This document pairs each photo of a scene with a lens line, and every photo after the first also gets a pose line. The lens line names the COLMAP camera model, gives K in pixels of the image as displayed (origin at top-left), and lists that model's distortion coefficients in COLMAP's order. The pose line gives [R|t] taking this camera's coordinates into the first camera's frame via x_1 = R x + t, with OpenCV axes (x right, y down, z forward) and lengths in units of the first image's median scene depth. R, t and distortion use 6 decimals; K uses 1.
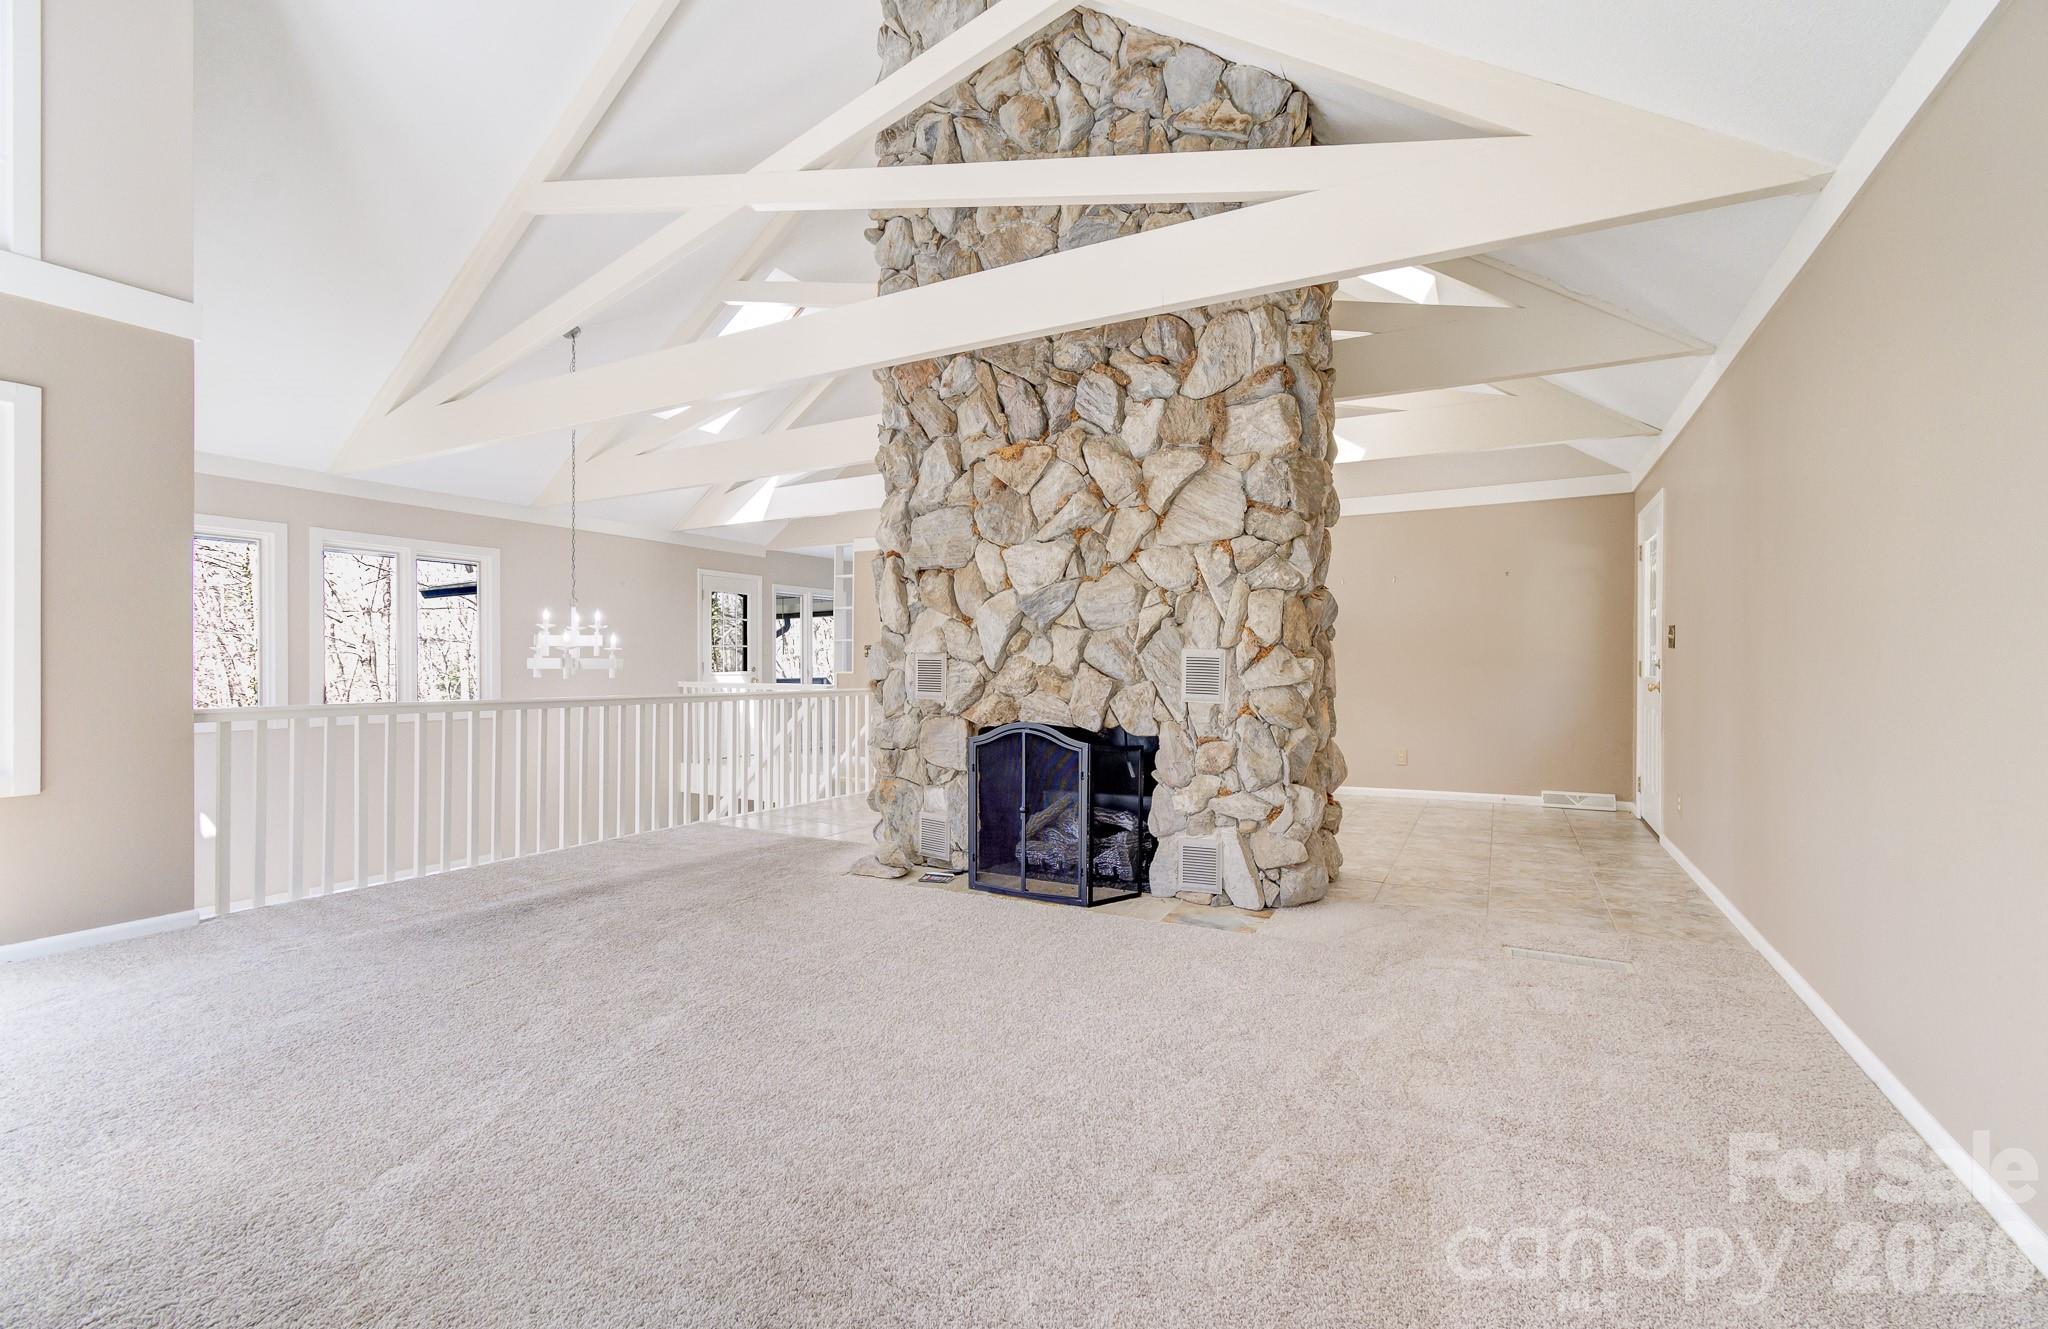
lens RADIAL K [[895.1, 0, 1024.2], [0, 895.1, 666.4], [0, 0, 1]] dist [-0.013601, 0.000257]
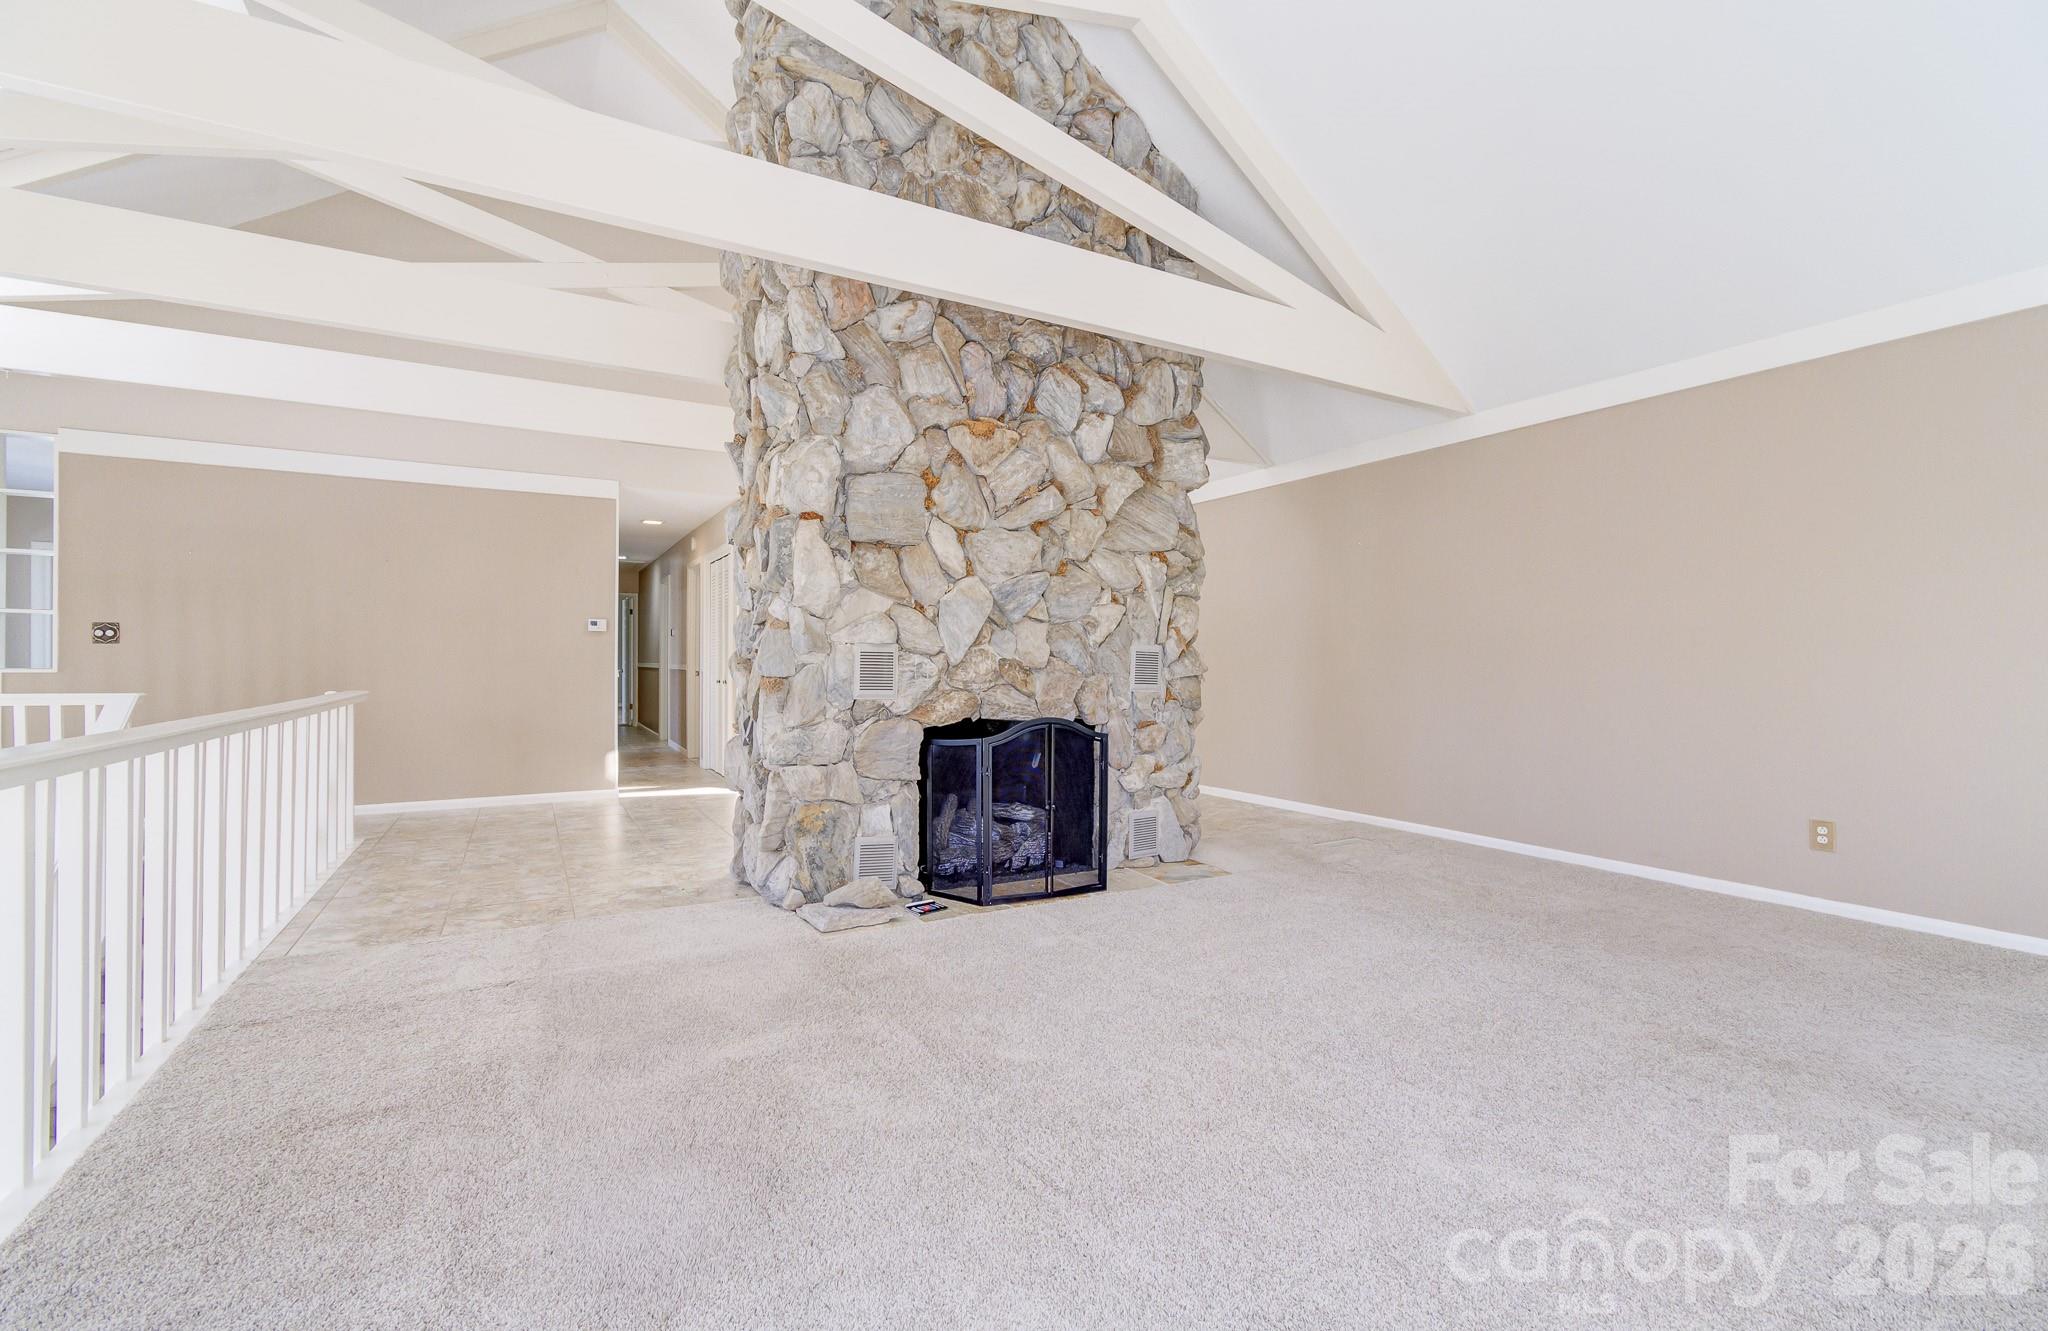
lens RADIAL K [[895.1, 0, 1023.9], [0, 895.1, 658.8], [0, 0, 1]] dist [-0.013601, 0.000257]
pose [[0.542328, -0.002060, 0.840164, -0.794985], [-0.005688, 0.999965, 0.006124, -0.007407], [-0.840148, -0.008100, 0.542297, 0.475548]]
